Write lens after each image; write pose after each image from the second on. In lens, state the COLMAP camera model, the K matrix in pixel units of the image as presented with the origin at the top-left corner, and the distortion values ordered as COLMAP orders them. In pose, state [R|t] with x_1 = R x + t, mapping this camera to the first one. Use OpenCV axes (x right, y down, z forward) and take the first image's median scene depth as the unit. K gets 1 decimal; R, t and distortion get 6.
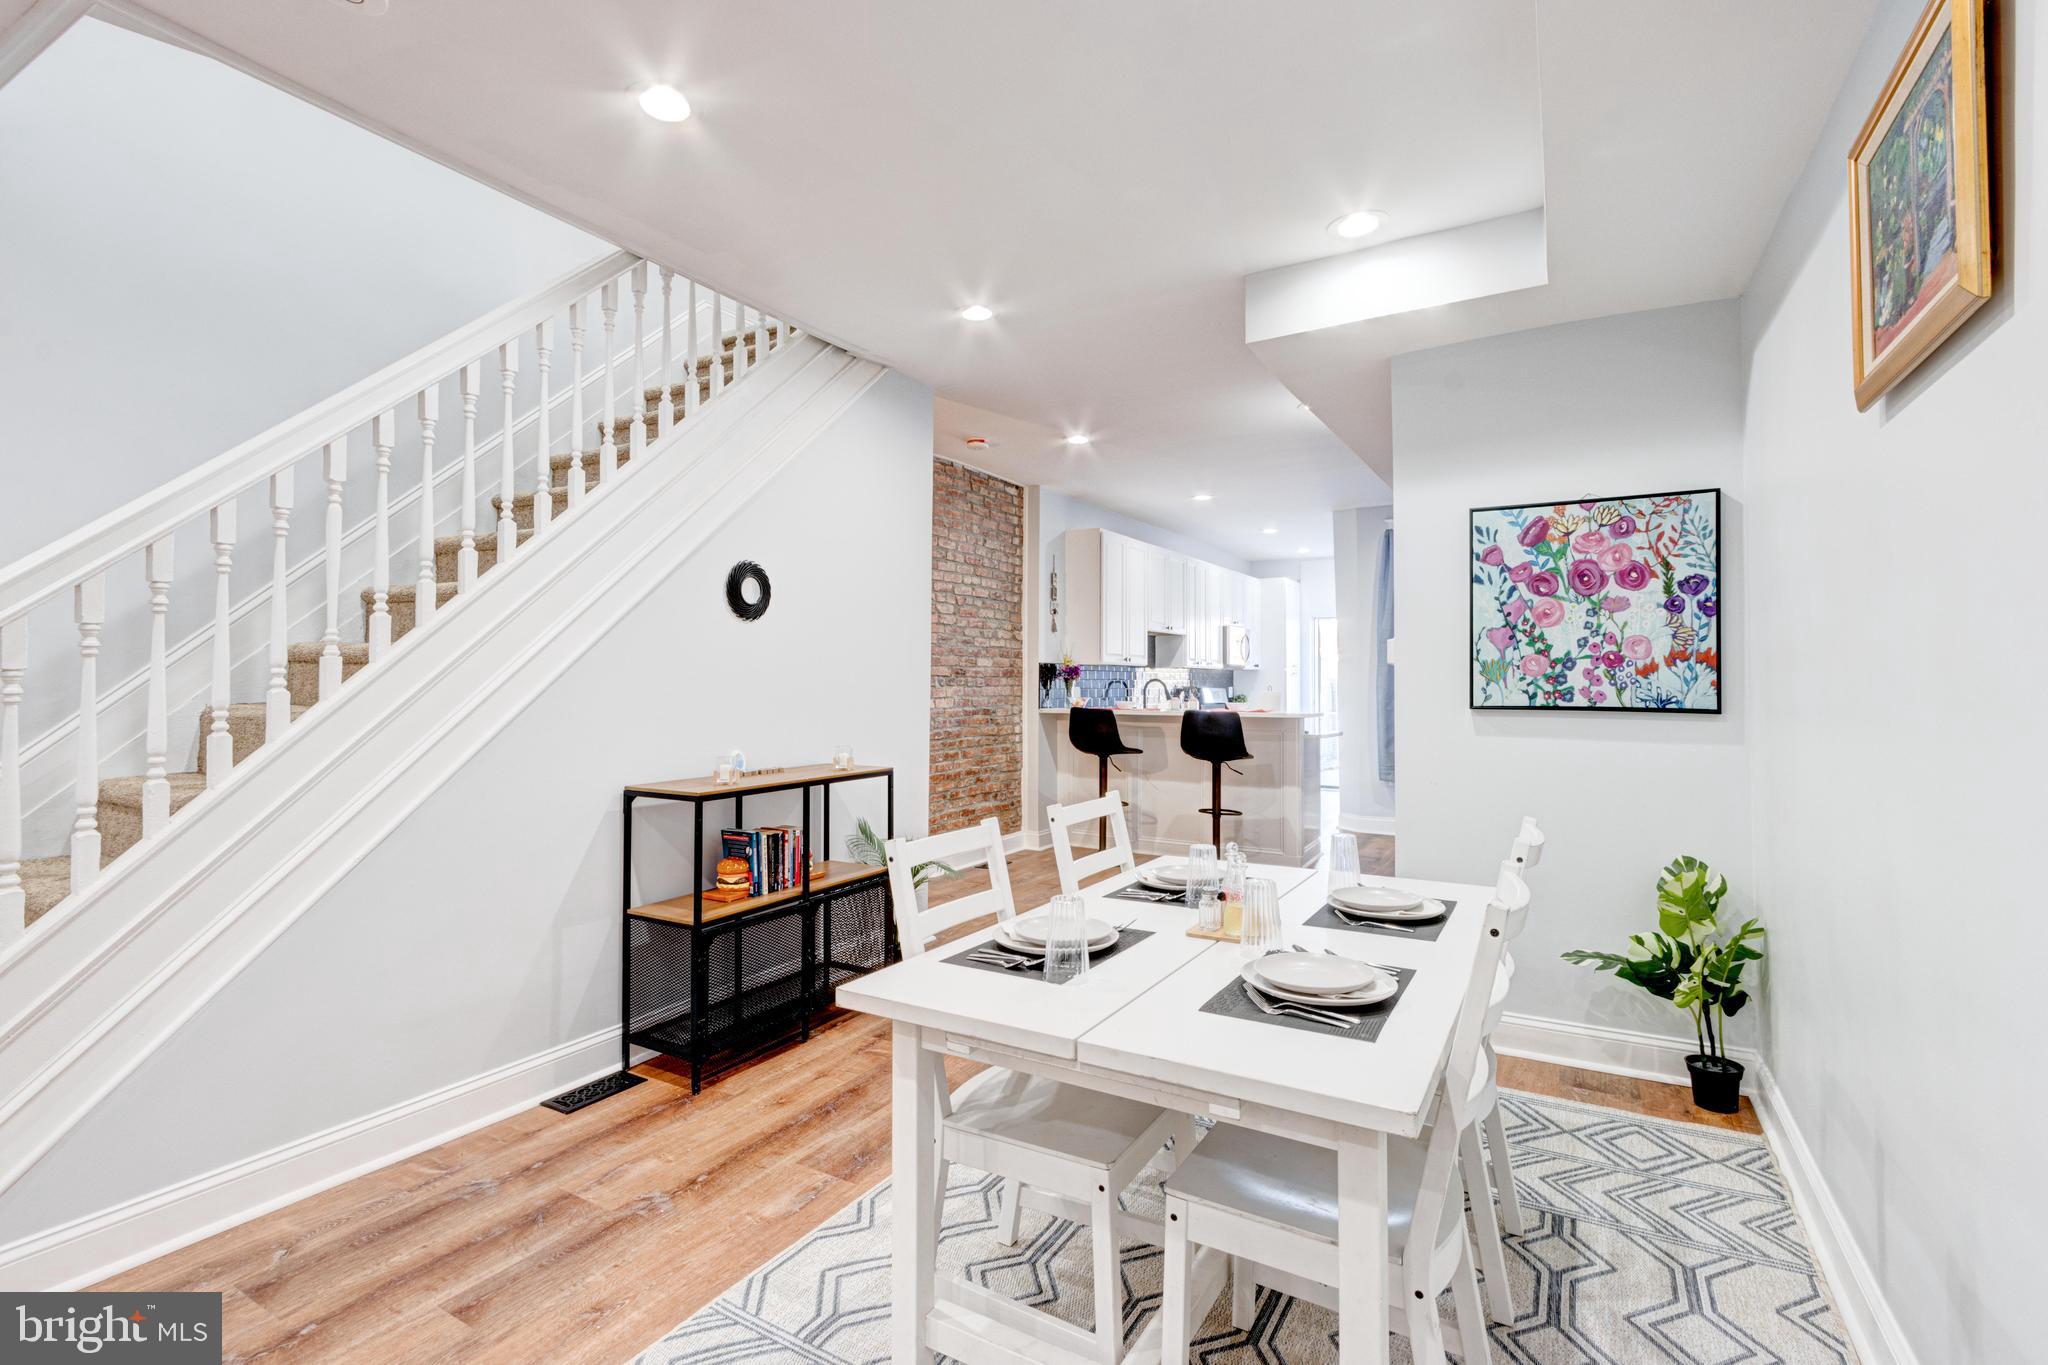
lens RADIAL K [[950.5, 0, 1014.9], [0, 950.5, 665.5], [0, 0, 1]] dist [0.010455, 0.000173]
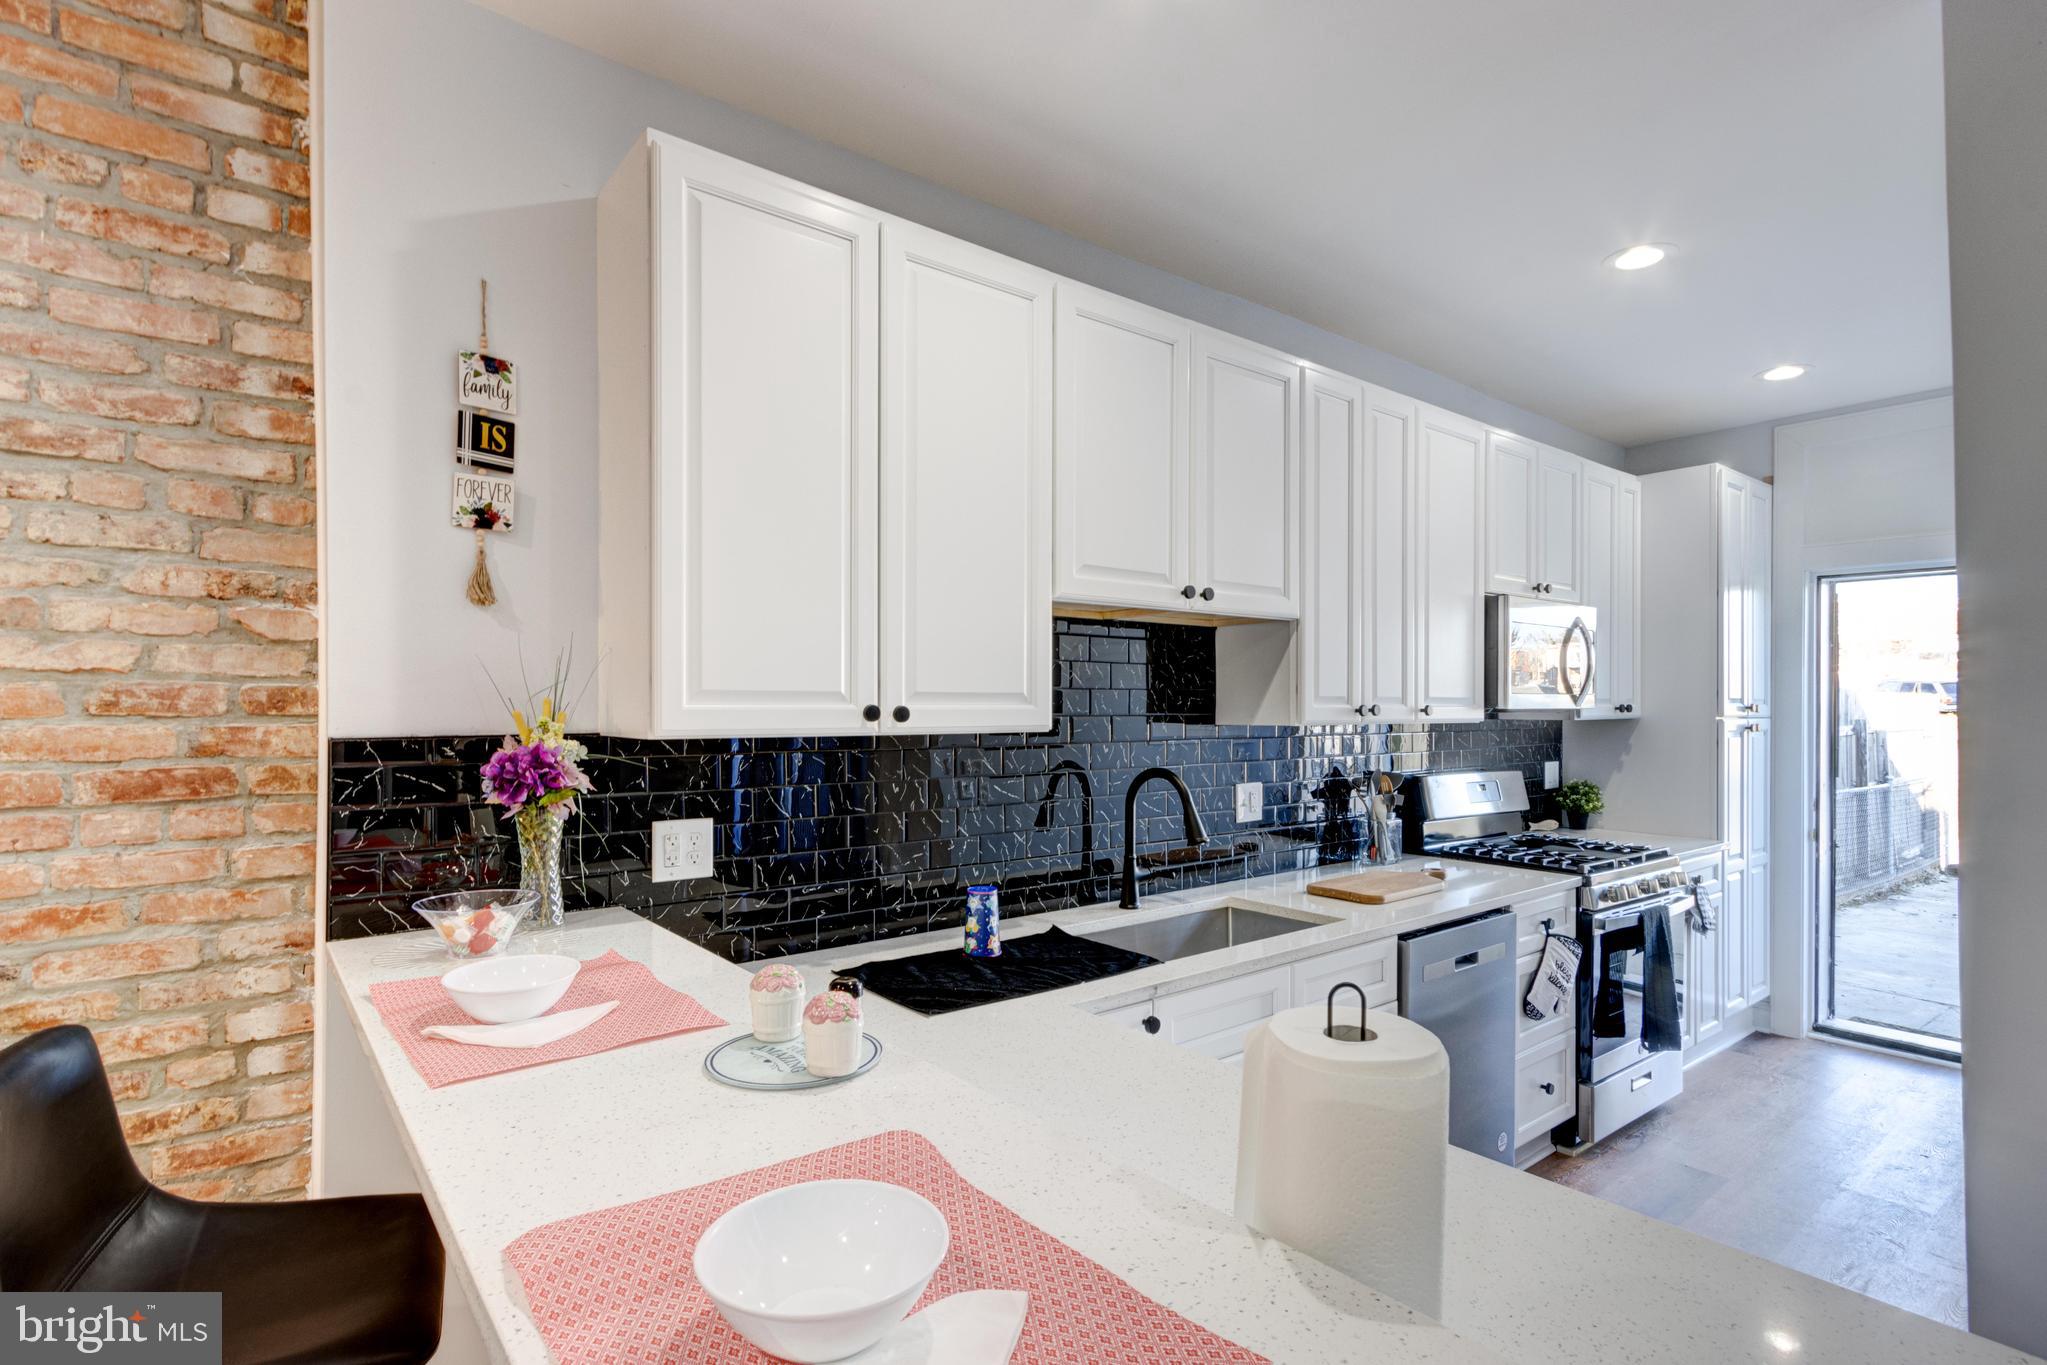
lens RADIAL K [[967.5, 0, 1021.7], [0, 967.5, 715.1], [0, 0, 1]] dist [0.007385, -0.001493]
pose [[0.929749, -0.001506, -0.368190, 0.577152], [0.010284, 0.999708, 0.021879, -0.025573], [0.368049, -0.024128, 0.929493, 1.856360]]
